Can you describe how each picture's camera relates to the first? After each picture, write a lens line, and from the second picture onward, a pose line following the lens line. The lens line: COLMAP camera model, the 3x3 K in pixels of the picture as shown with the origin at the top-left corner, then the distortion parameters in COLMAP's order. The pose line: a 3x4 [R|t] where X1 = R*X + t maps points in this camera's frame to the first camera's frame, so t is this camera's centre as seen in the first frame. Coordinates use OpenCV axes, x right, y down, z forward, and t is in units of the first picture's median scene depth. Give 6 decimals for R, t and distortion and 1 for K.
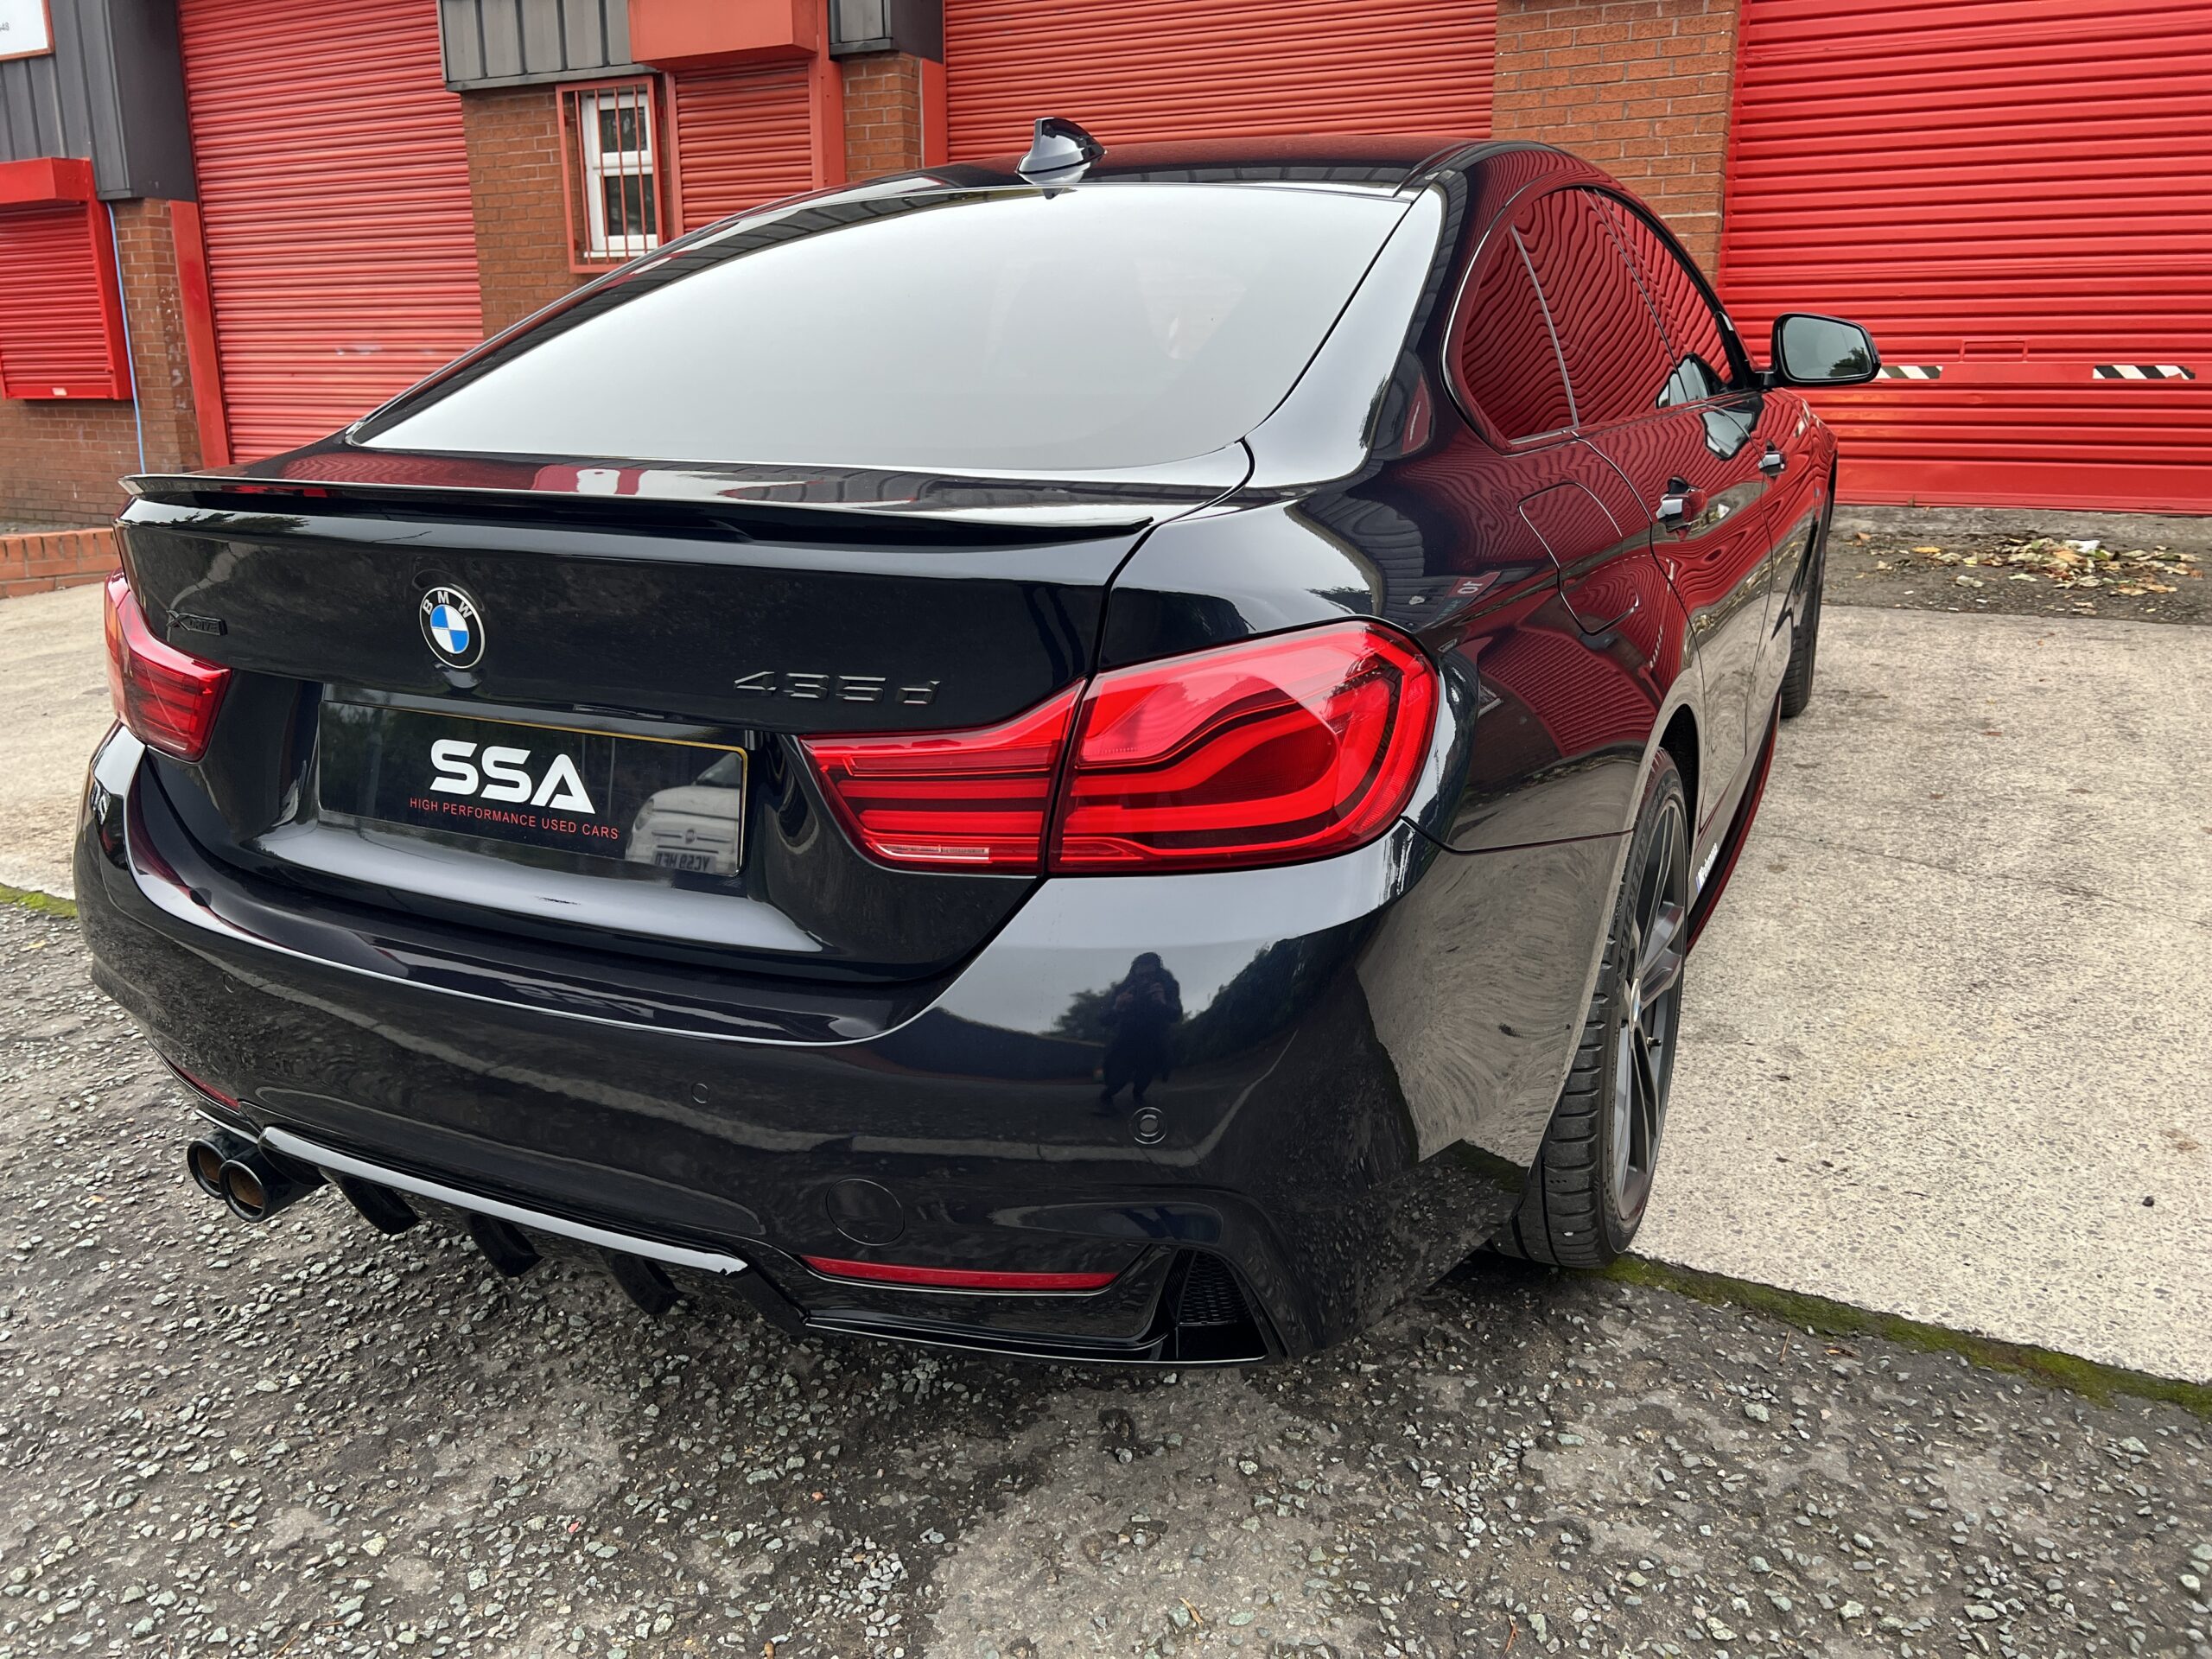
lens RADIAL K [[1668.7, 0, 1103.8], [0, 1668.7, 815.9], [0, 0, 1]] dist [0.041762, -0.050760]
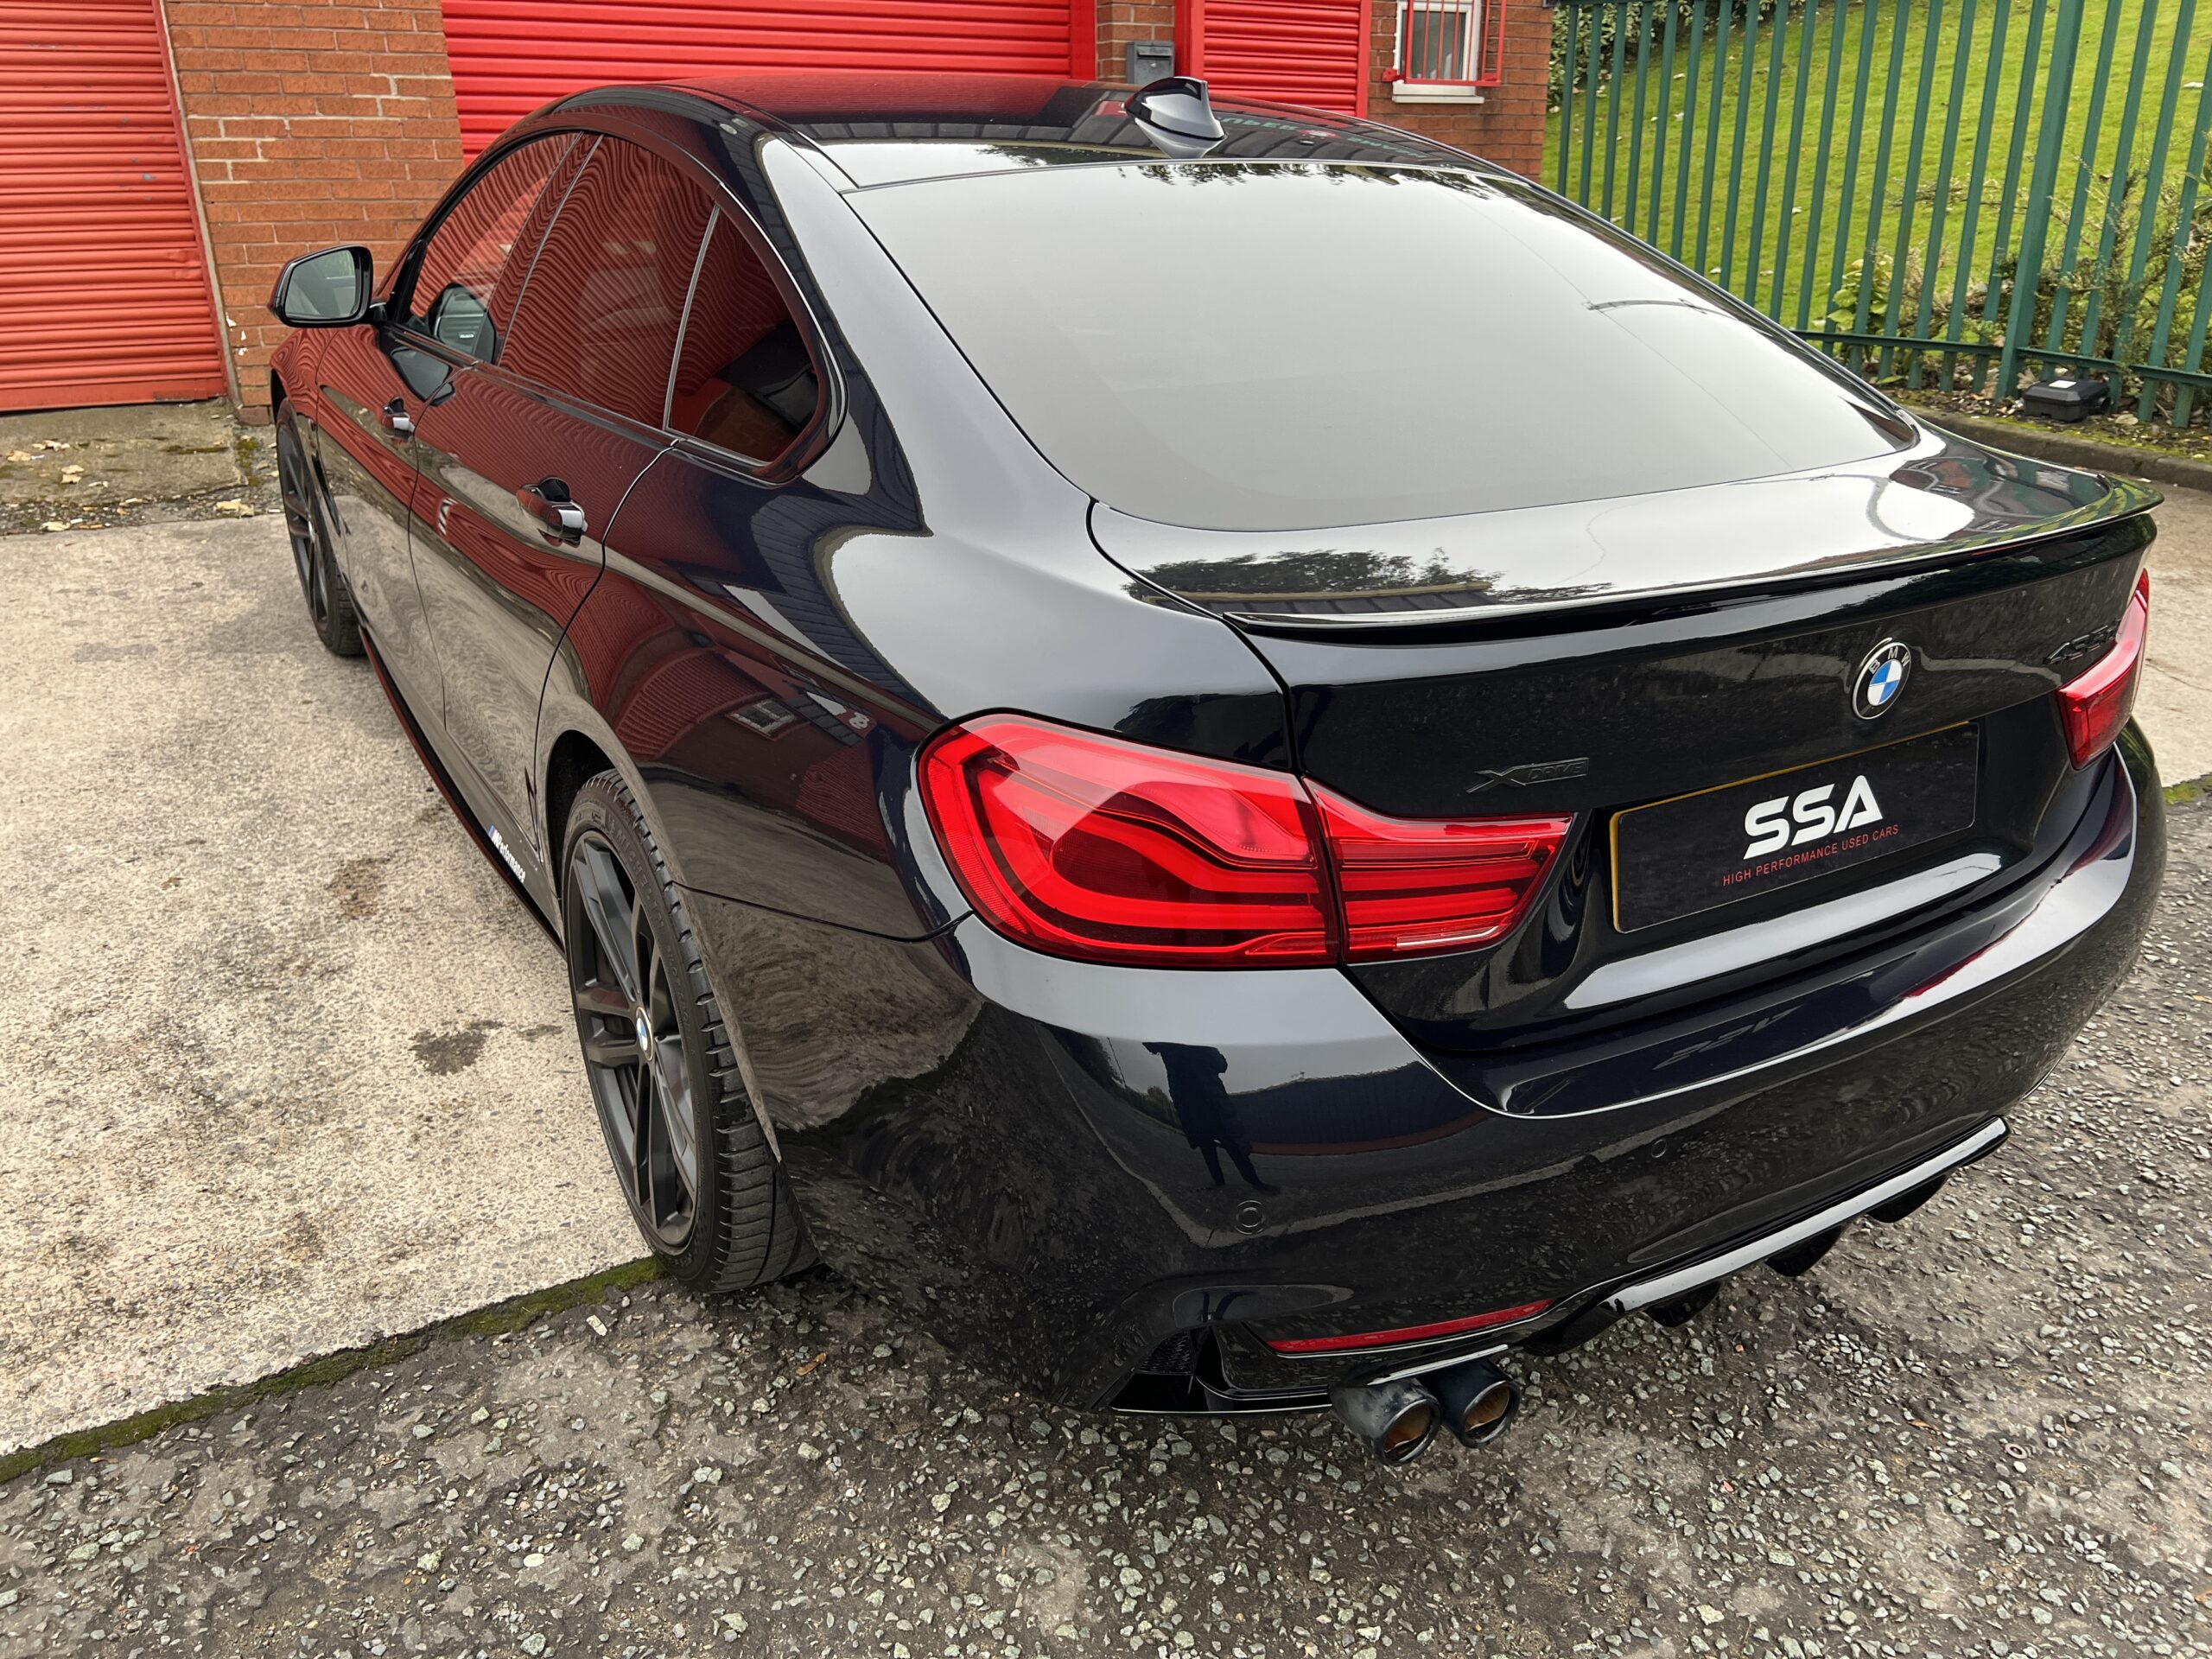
lens RADIAL K [[1668.7, 0, 1102.2], [0, 1668.7, 824.6], [0, 0, 1]] dist [0.041762, -0.050760]
pose [[0.536530, -0.302630, 0.787751, -0.780577], [0.222986, 0.951148, 0.213529, -0.186942], [-0.813888, 0.061092, 0.577801, 0.422923]]
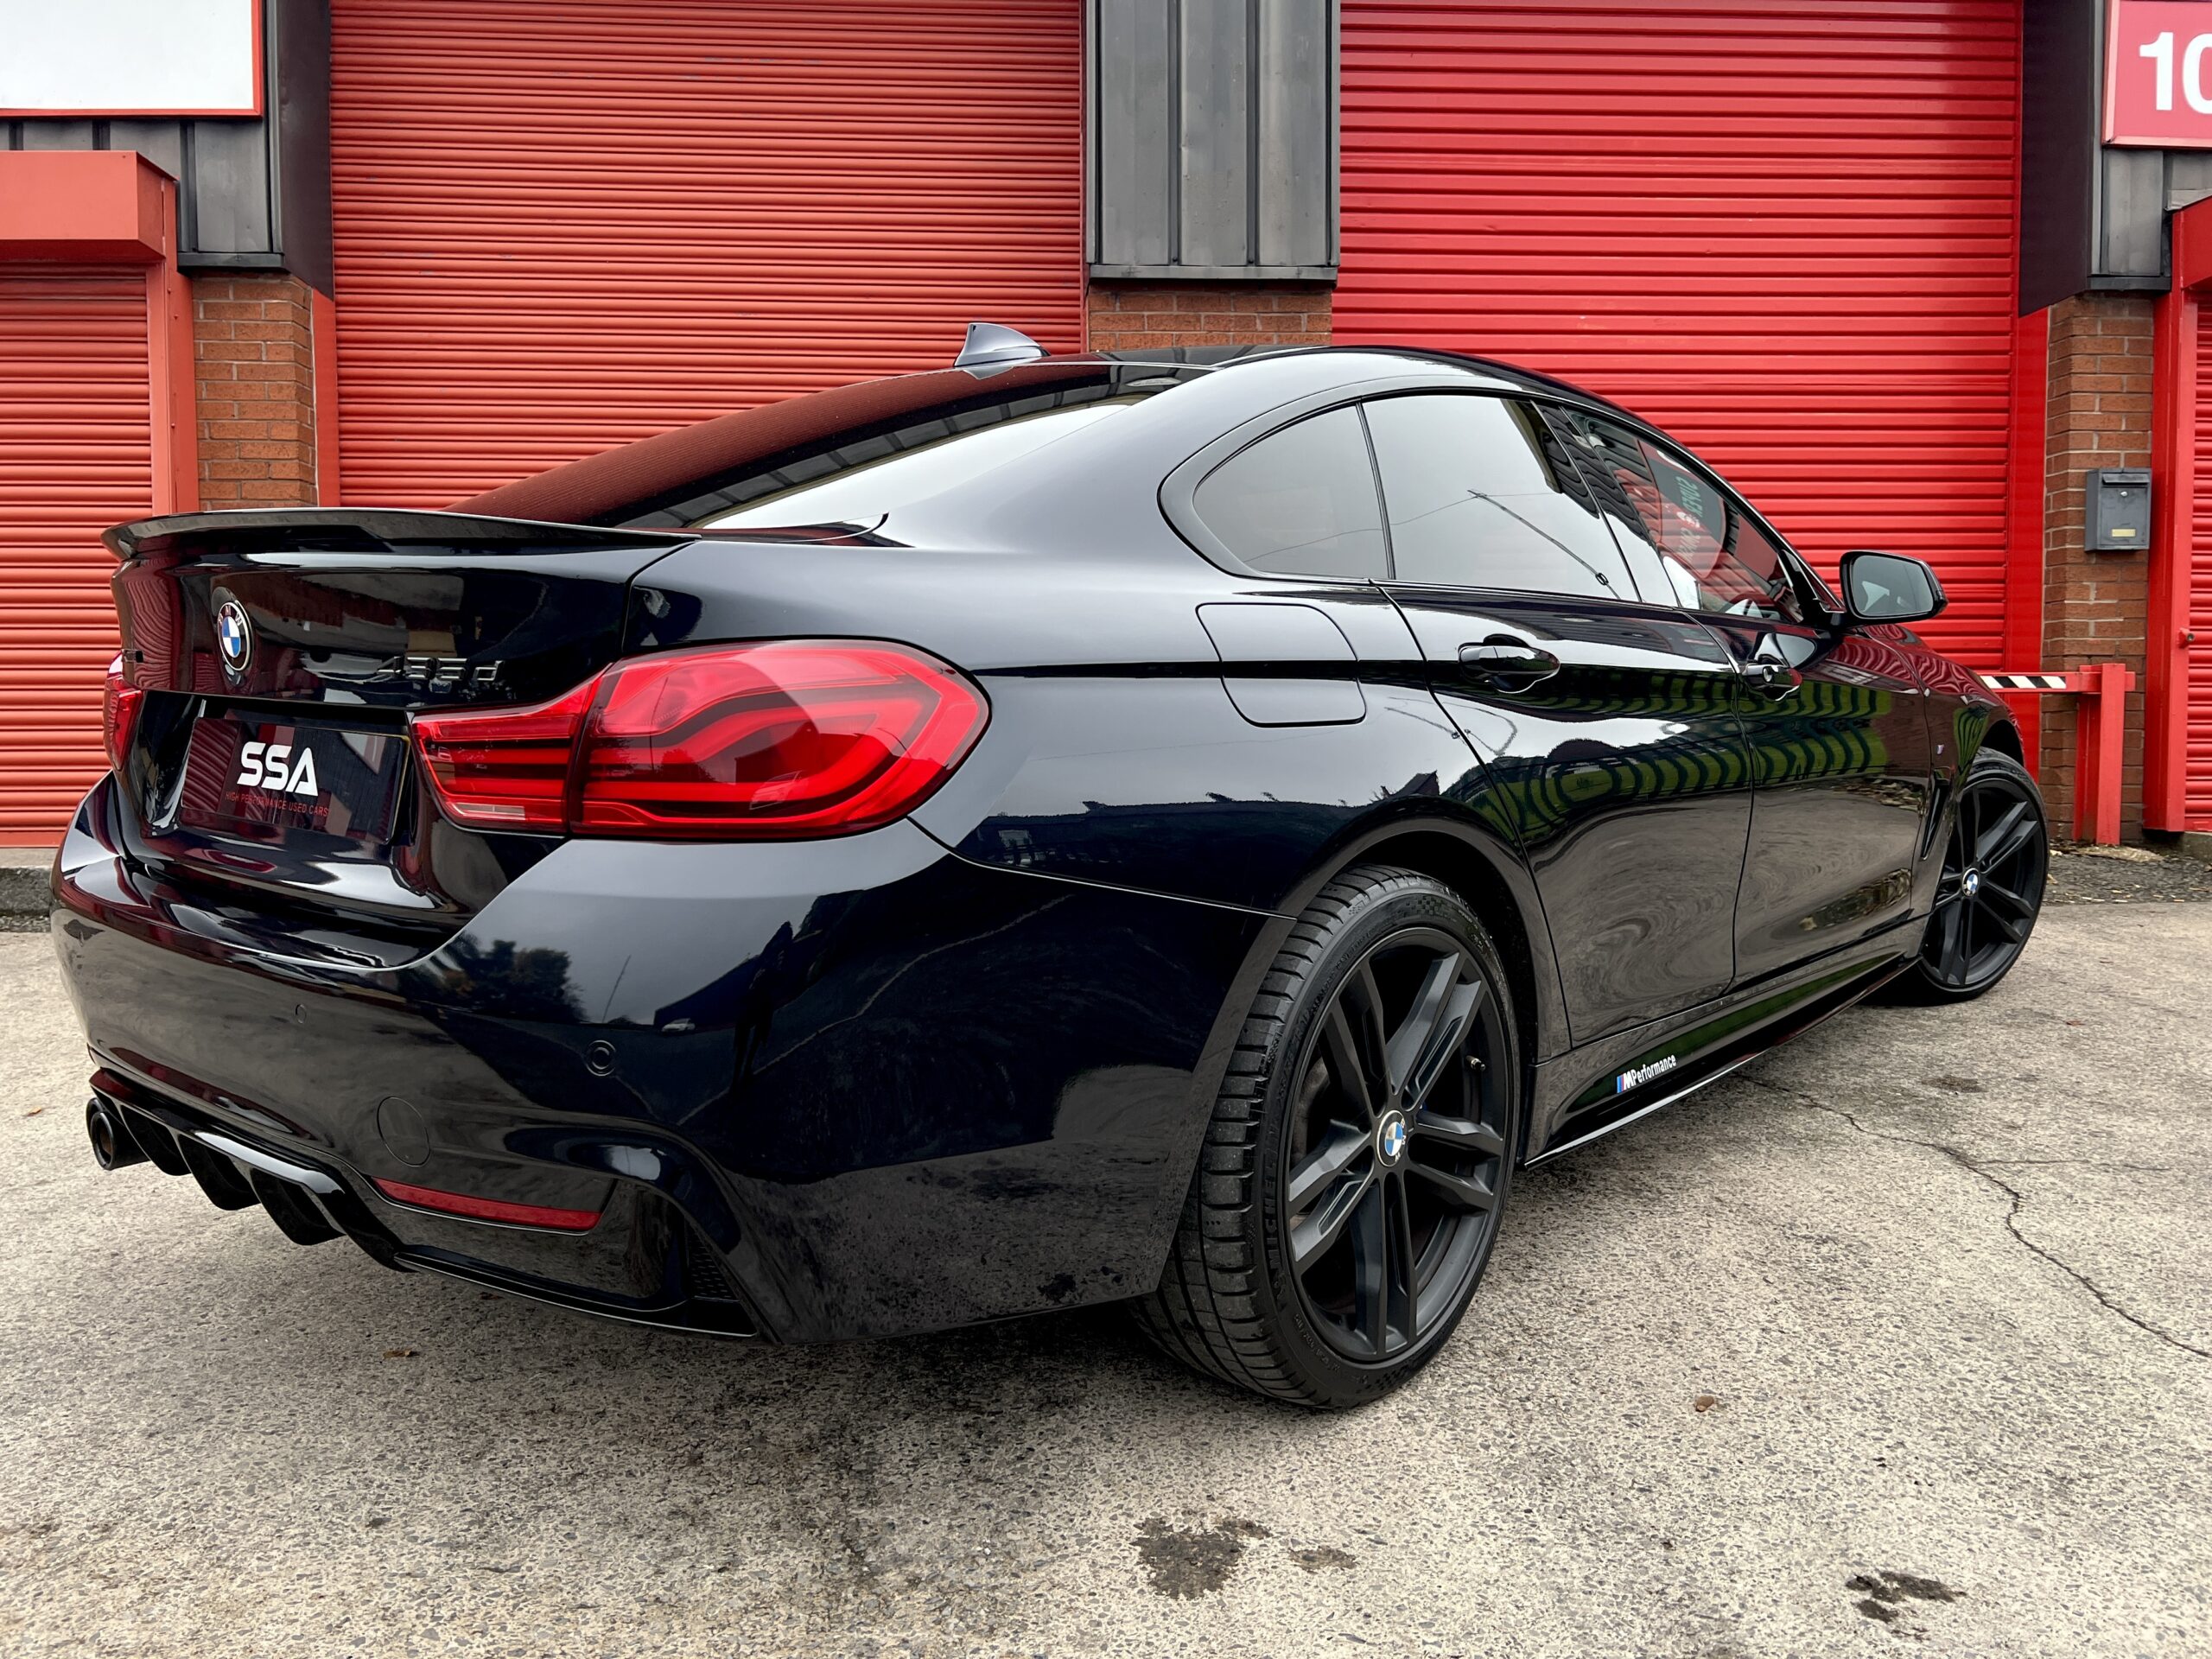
lens RADIAL K [[1668.7, 0, 1105.6], [0, 1668.7, 821.4], [0, 0, 1]] dist [0.041762, -0.050760]
pose [[0.857637, -0.028068, 0.513488, -0.604857], [0.135799, 0.975427, -0.173495, -0.106261], [-0.496001, 0.218526, 0.840375, 0.716616]]
